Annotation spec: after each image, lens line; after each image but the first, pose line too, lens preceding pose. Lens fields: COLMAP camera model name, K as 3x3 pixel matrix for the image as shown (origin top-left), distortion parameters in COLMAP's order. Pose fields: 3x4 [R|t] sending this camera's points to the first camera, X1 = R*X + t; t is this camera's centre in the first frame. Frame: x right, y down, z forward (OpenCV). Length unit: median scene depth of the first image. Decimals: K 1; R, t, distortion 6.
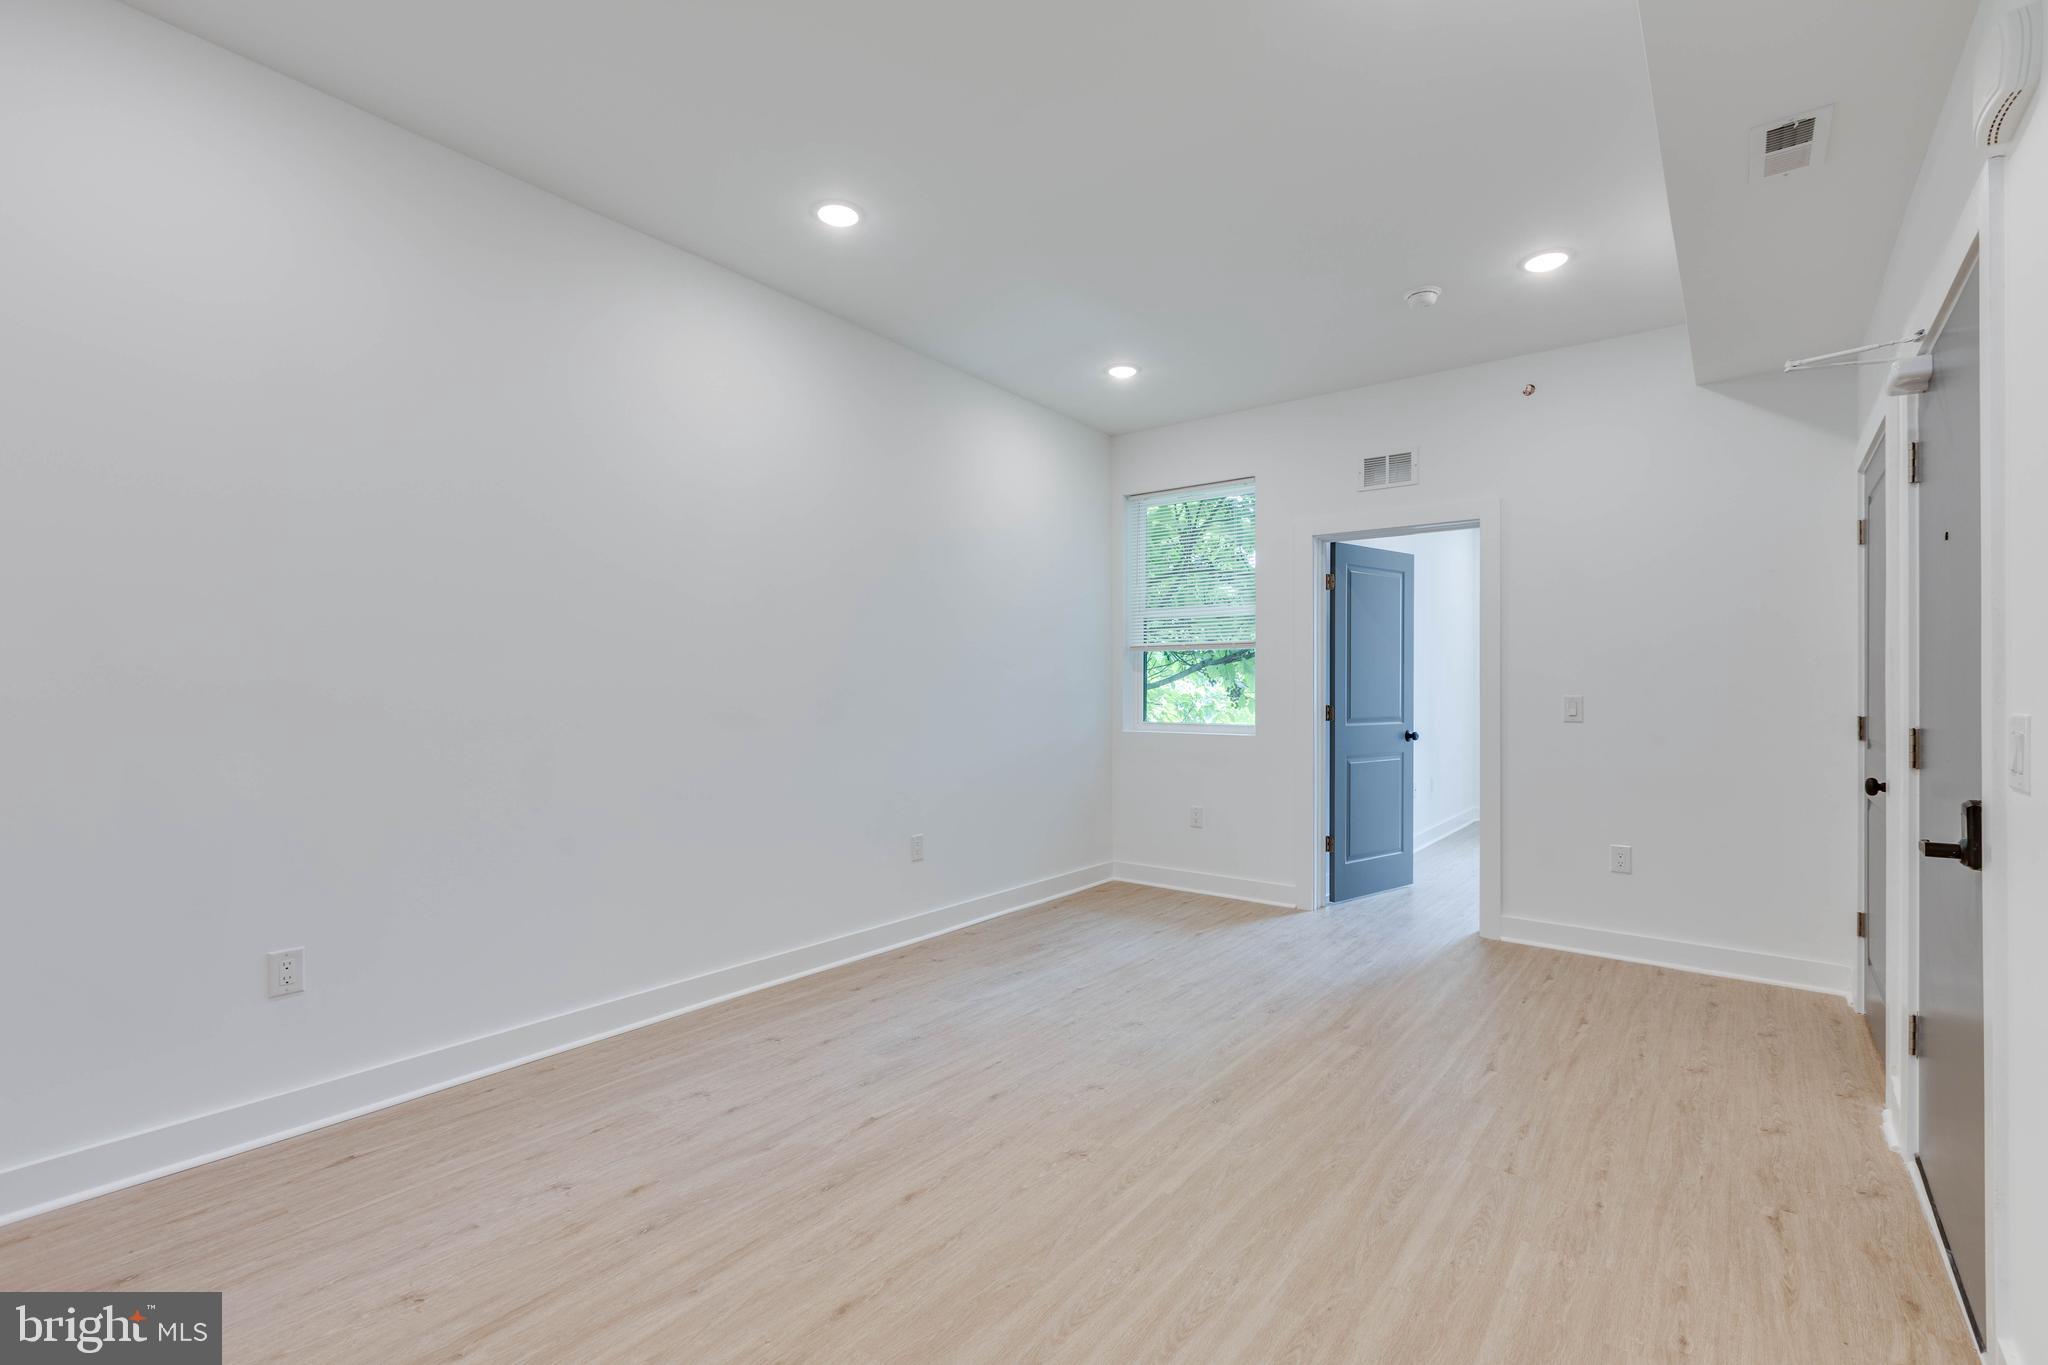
lens RADIAL K [[908.8, 0, 1024.0], [0, 908.8, 682.5], [0, 0, 1]] dist [0.003889, 0.000043]
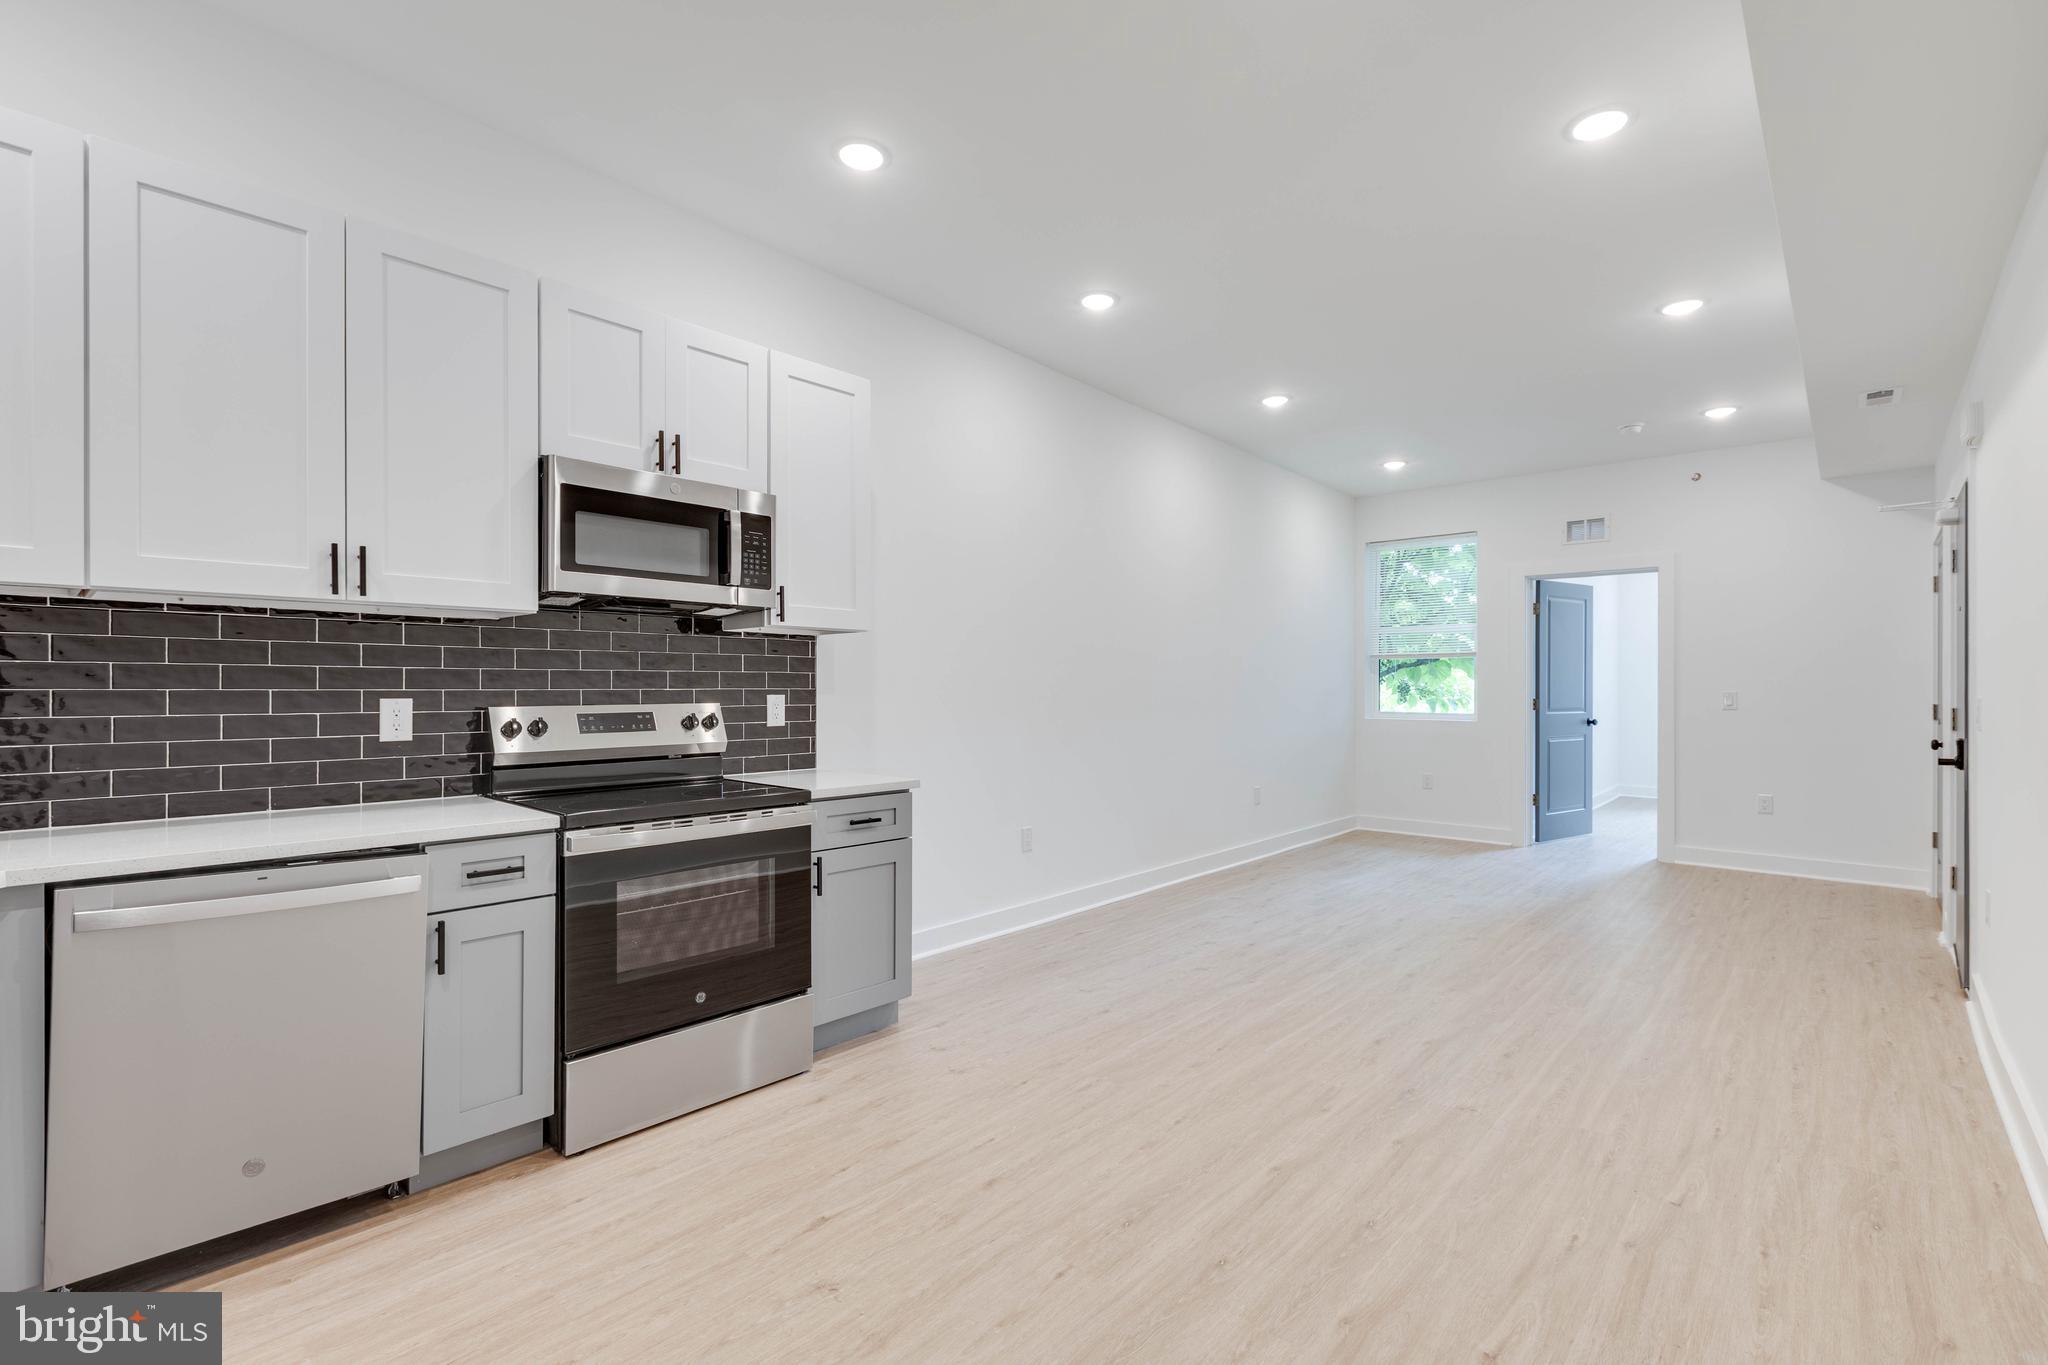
lens RADIAL K [[925.3, 0, 1013.3], [0, 925.3, 681.9], [0, 0, 1]] dist [0.000960, -0.000512]
pose [[0.997618, -0.000310, -0.068977, -0.479385], [0.000431, 0.999998, 0.001740, -0.004326], [0.068977, -0.001766, 0.997617, -0.606365]]
